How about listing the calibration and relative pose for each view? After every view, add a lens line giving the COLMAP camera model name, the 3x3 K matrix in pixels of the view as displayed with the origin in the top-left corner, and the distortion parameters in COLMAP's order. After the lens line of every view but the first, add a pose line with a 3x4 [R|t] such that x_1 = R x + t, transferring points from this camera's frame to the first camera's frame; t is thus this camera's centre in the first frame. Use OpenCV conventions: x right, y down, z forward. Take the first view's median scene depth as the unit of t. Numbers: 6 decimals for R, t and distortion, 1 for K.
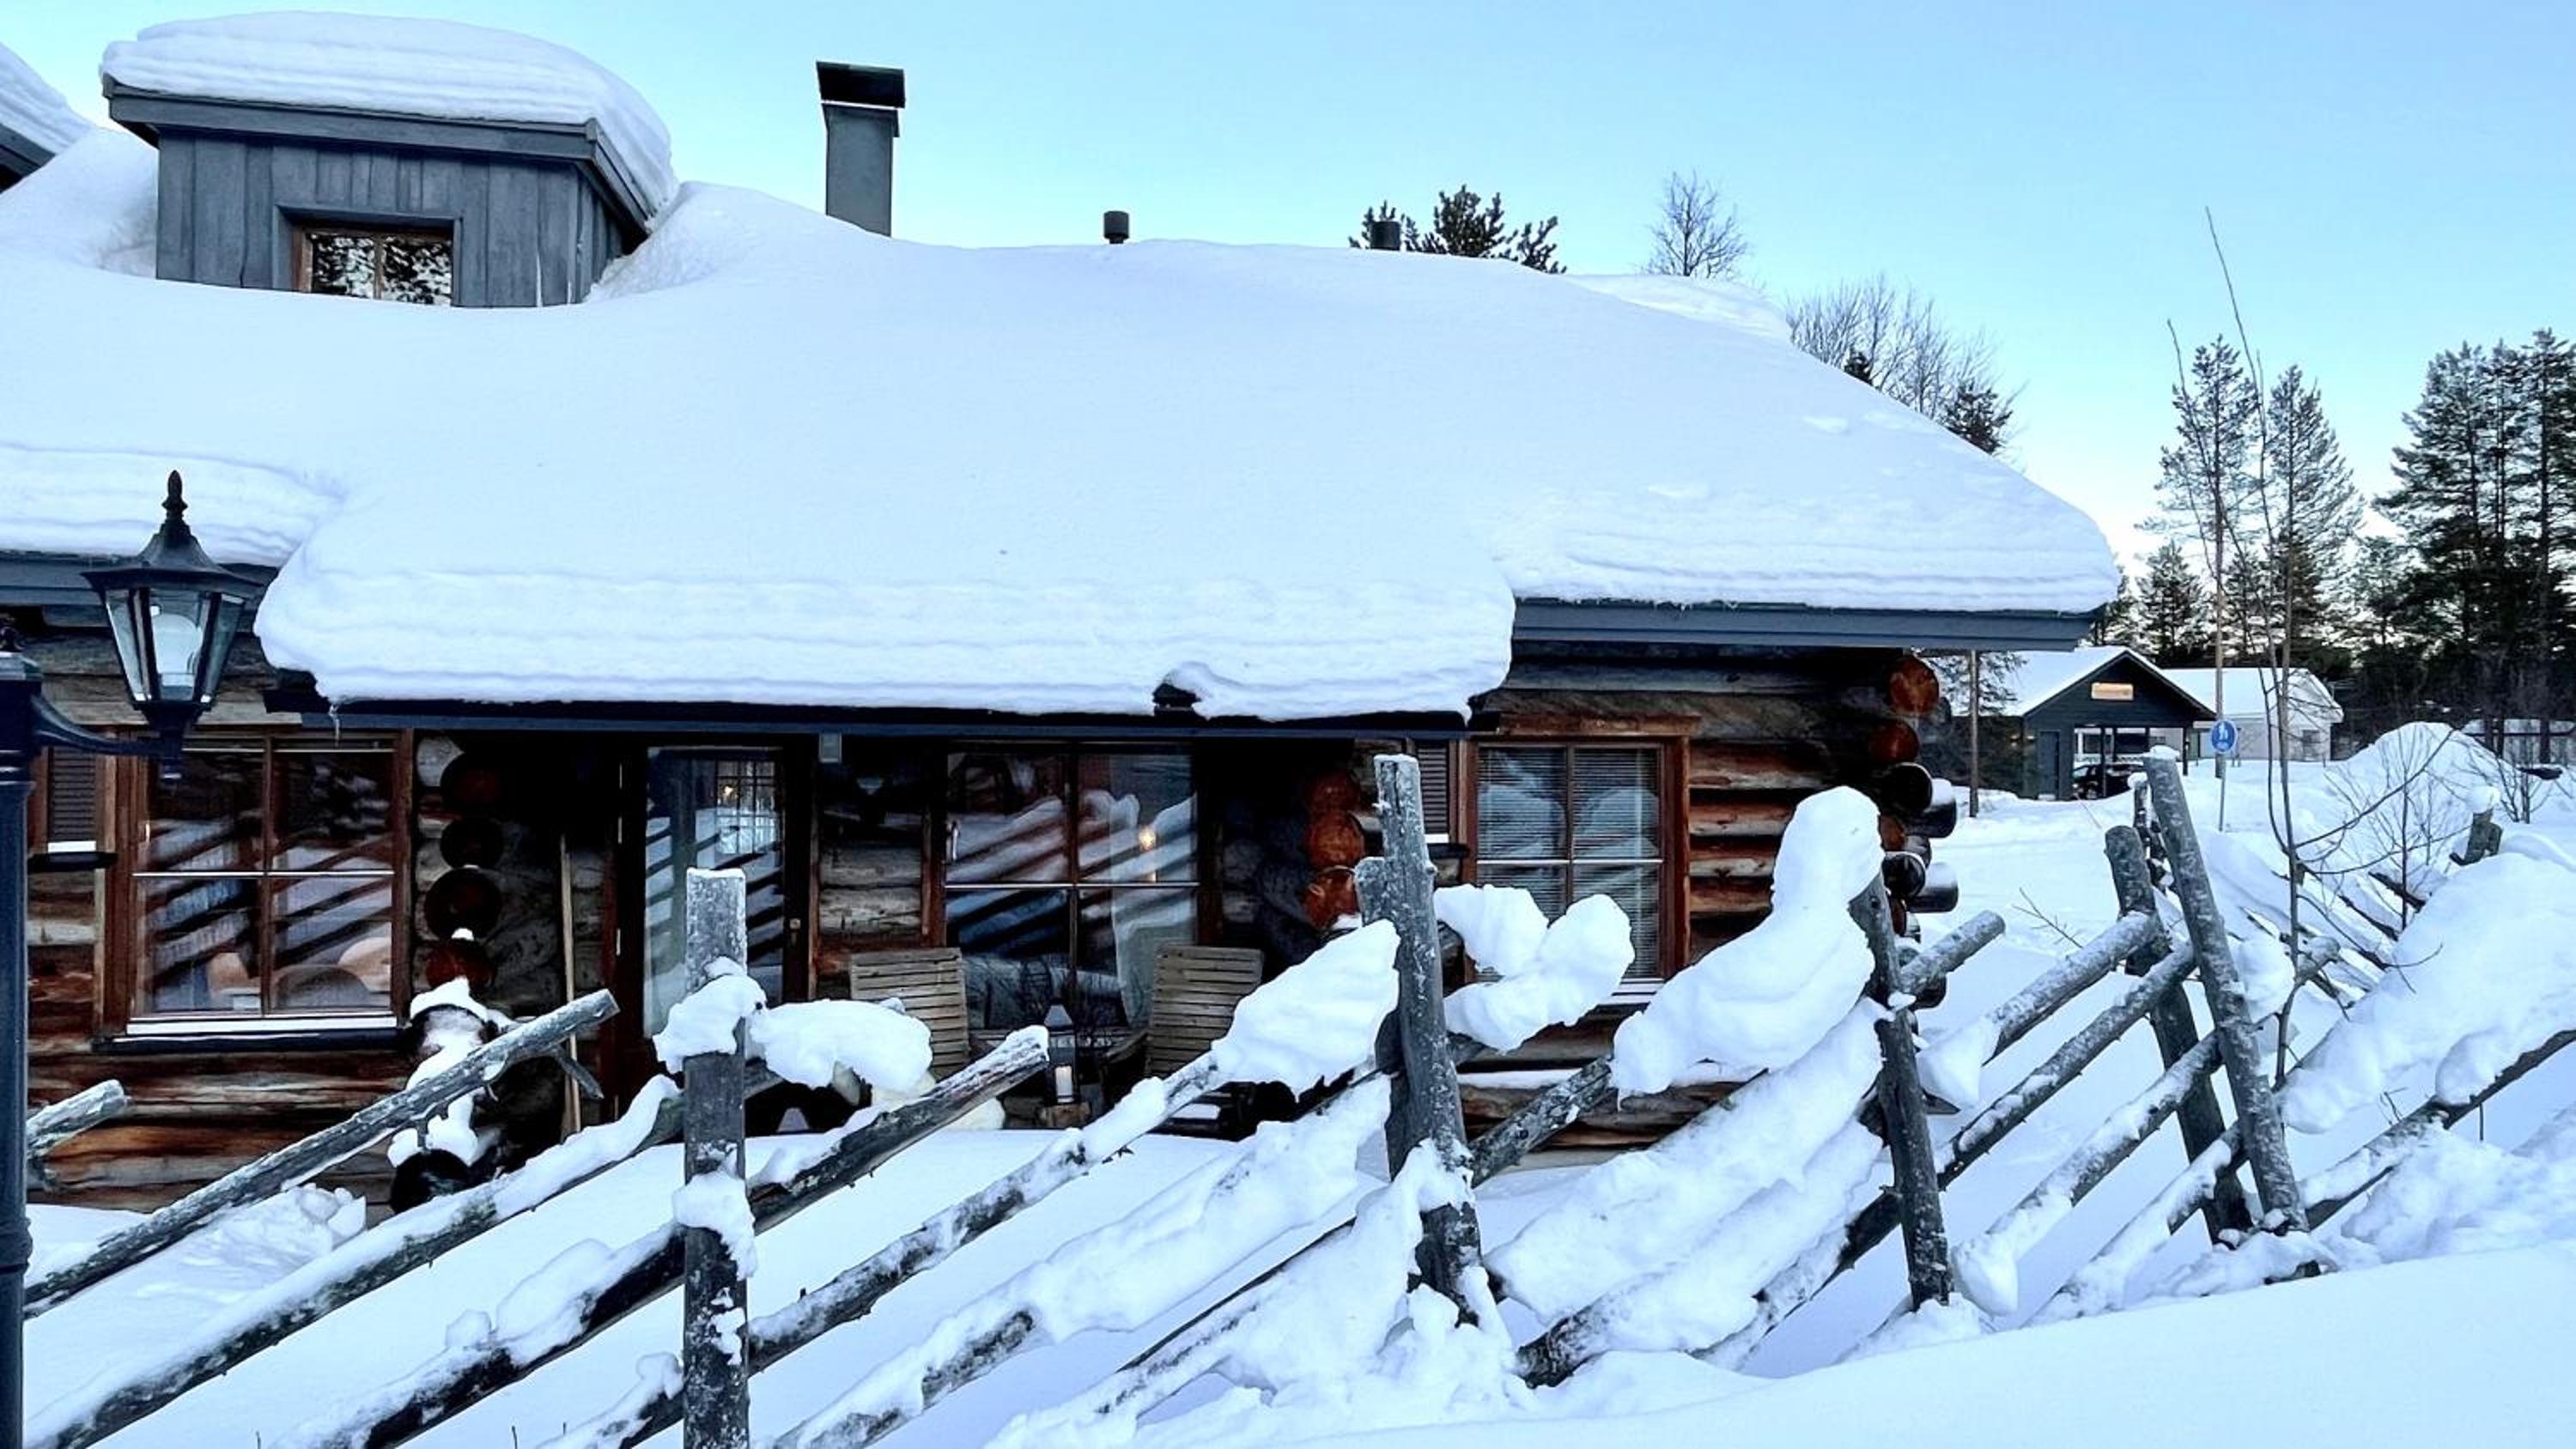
lens RADIAL K [[1614.8, 0, 1279.8], [0, 1614.8, 722.6], [0, 0, 1]] dist [0.003413, -0.015774]
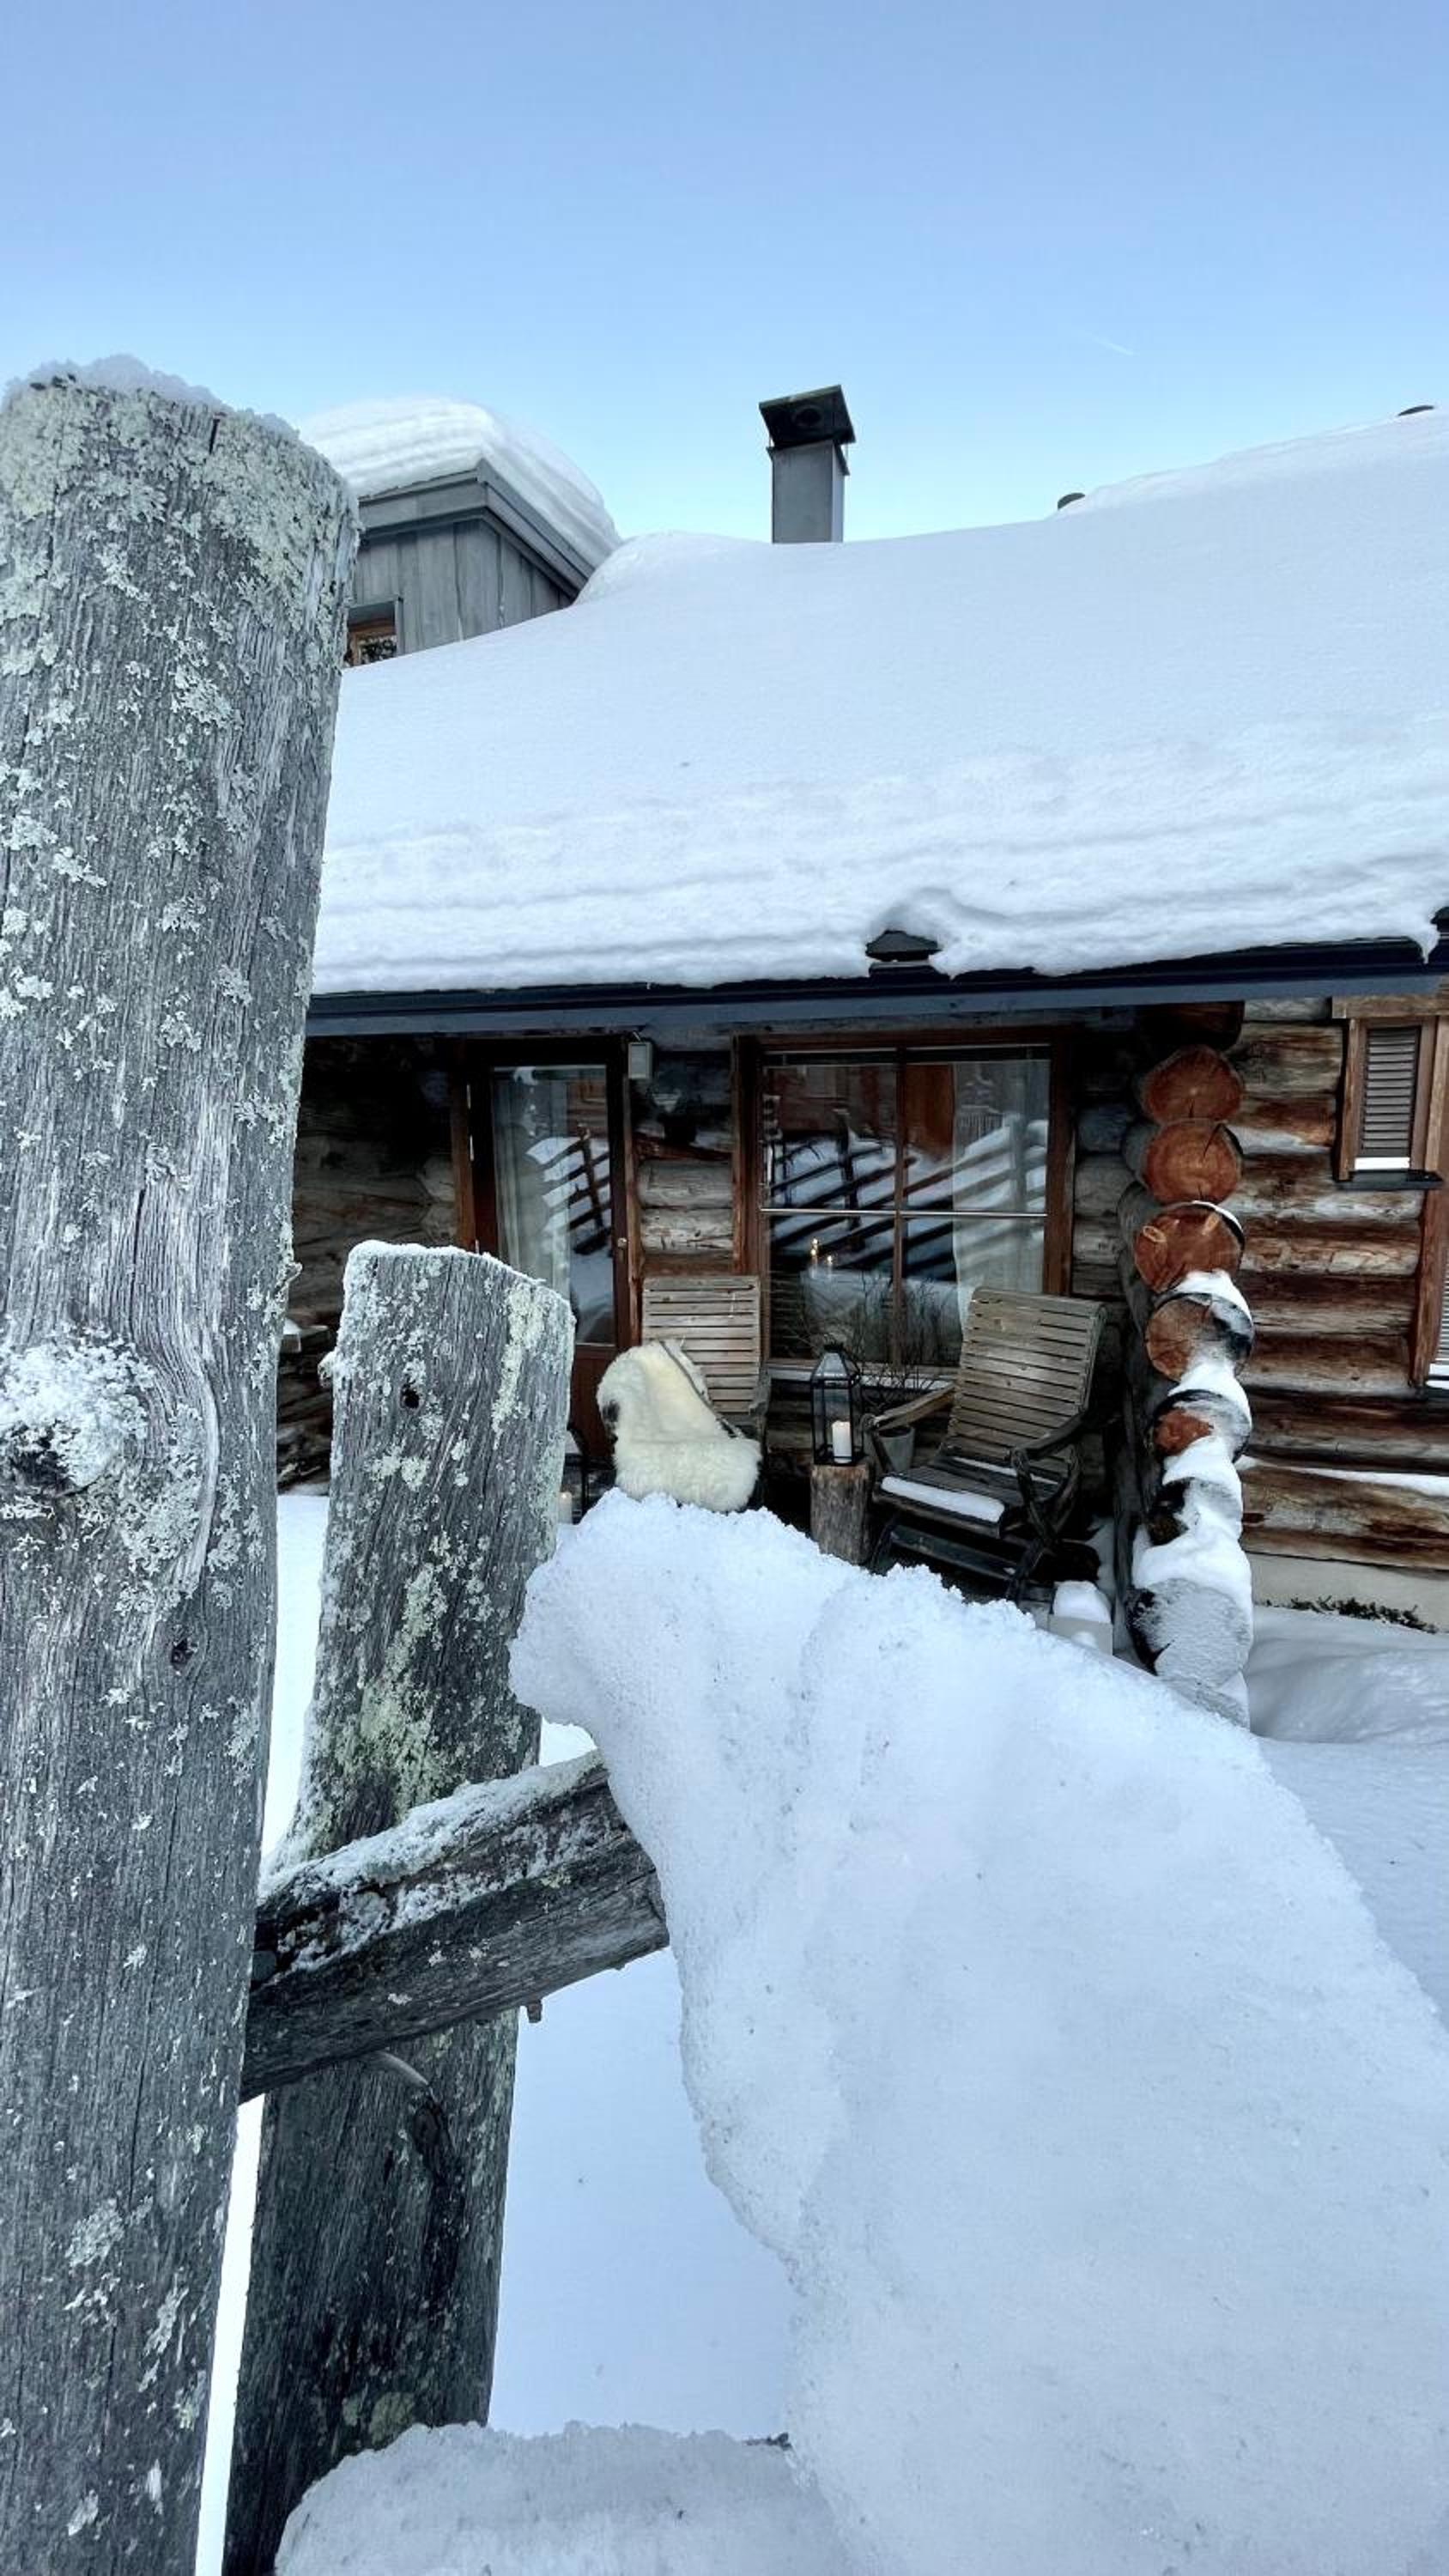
lens RADIAL K [[1040.4, 0, 717.5], [0, 1040.4, 1278.5], [0, 0, 1]] dist [-0.005393, 0.000505]
pose [[0.866234, 0.062847, -0.495669, 0.078735], [0.028178, 0.984334, 0.174050, 0.037081], [0.498842, -0.164735, 0.850893, 0.492701]]
